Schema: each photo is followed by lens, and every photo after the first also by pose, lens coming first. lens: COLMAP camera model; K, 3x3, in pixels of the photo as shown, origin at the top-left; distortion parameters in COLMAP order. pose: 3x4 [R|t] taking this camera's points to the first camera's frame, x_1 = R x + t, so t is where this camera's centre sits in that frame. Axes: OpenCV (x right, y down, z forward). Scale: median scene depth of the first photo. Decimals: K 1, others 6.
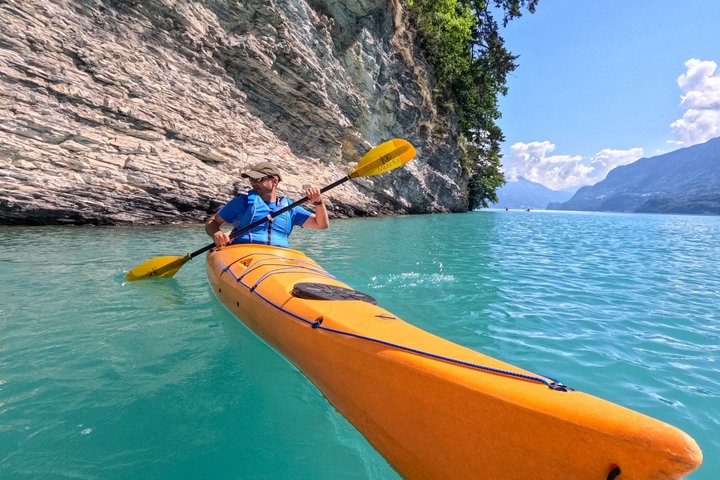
lens RADIAL K [[348.2, 0, 363.7], [0, 348.2, 240.4], [0, 0, 1]] dist [0.003813, 0.000467]
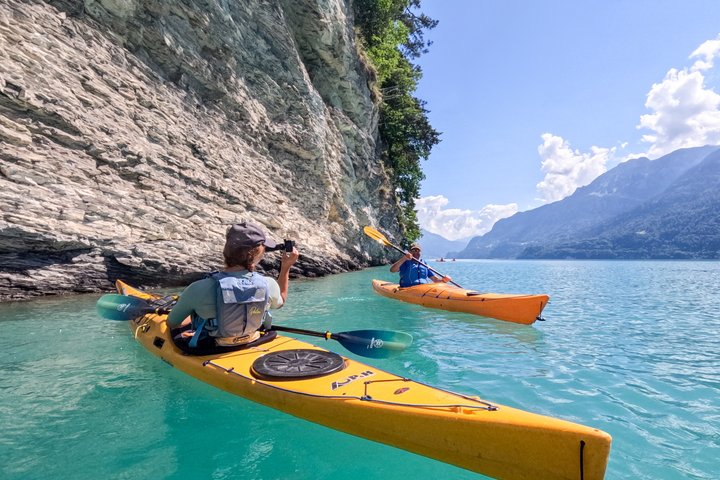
lens RADIAL K [[365.2, 0, 360.4], [0, 365.2, 261.2], [0, 0, 1]] dist [0.001044, 0.000044]
pose [[0.964842, -0.026980, 0.261442, -0.452032], [0.050423, 0.995241, -0.083381, 0.005607], [-0.257948, 0.093632, 0.961611, -0.257140]]
